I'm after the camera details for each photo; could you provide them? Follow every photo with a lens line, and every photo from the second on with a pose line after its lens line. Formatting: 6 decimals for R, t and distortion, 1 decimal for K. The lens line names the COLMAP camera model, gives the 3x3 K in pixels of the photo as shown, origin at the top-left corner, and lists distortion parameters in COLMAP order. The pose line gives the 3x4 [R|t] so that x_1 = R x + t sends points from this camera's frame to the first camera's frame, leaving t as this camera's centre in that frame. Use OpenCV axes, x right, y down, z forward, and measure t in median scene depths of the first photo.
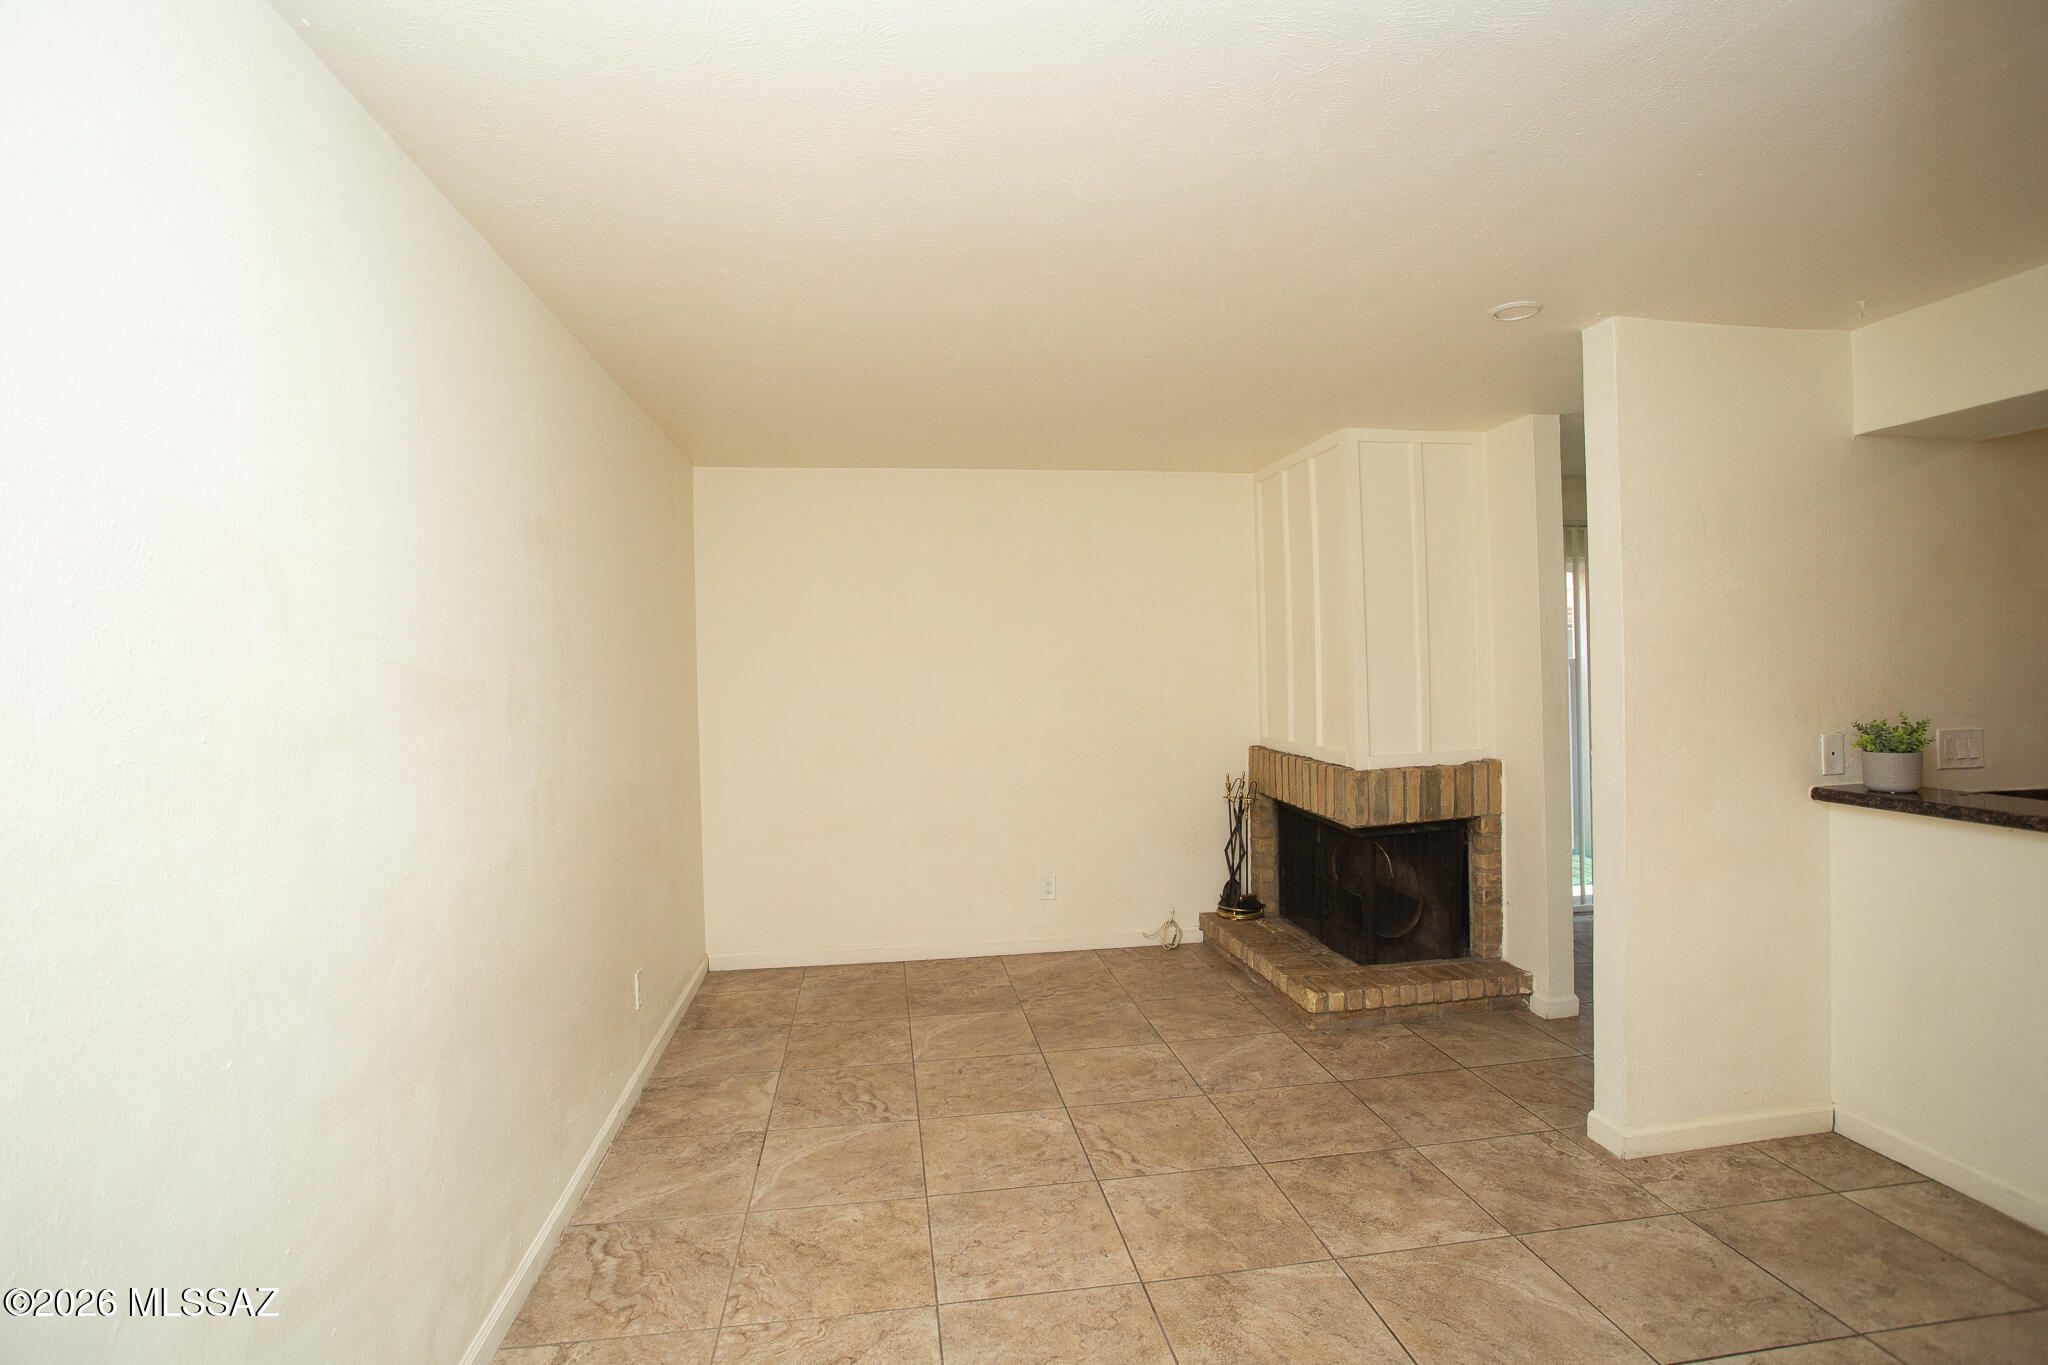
lens RADIAL K [[990.7, 0, 1031.0], [0, 990.7, 668.1], [0, 0, 1]] dist [-0.064361, 0.030269]
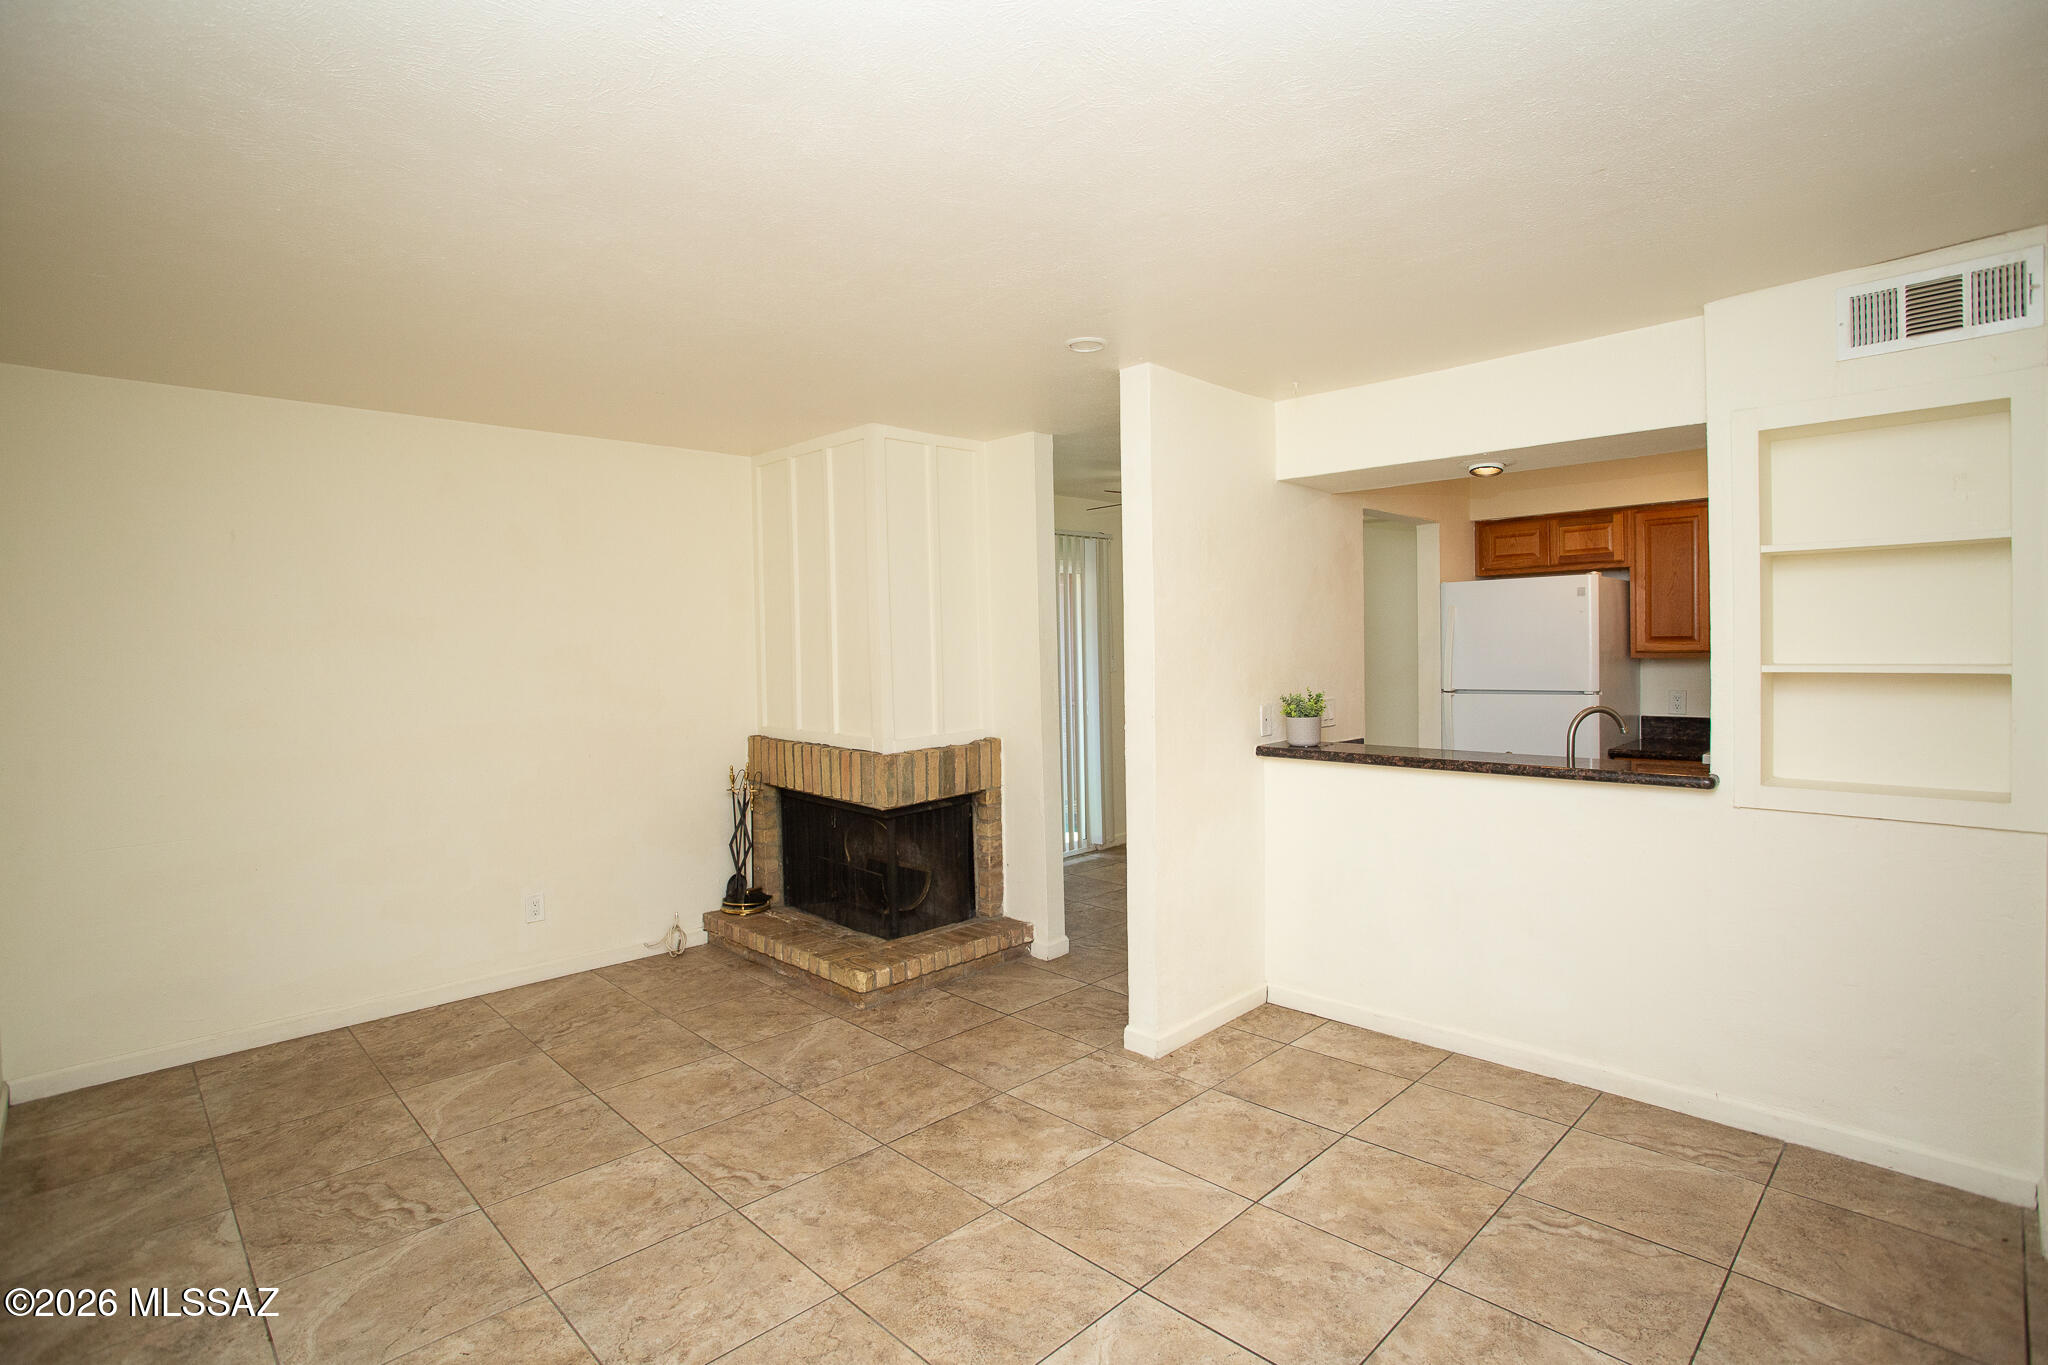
lens RADIAL K [[990.7, 0, 1031.0], [0, 990.7, 668.1], [0, 0, 1]] dist [-0.064361, 0.030269]
pose [[0.807308, -0.005719, 0.590102, -0.189005], [-0.001006, 0.999938, 0.011068, 0.001390], [-0.590129, -0.009529, 0.807253, 0.075076]]
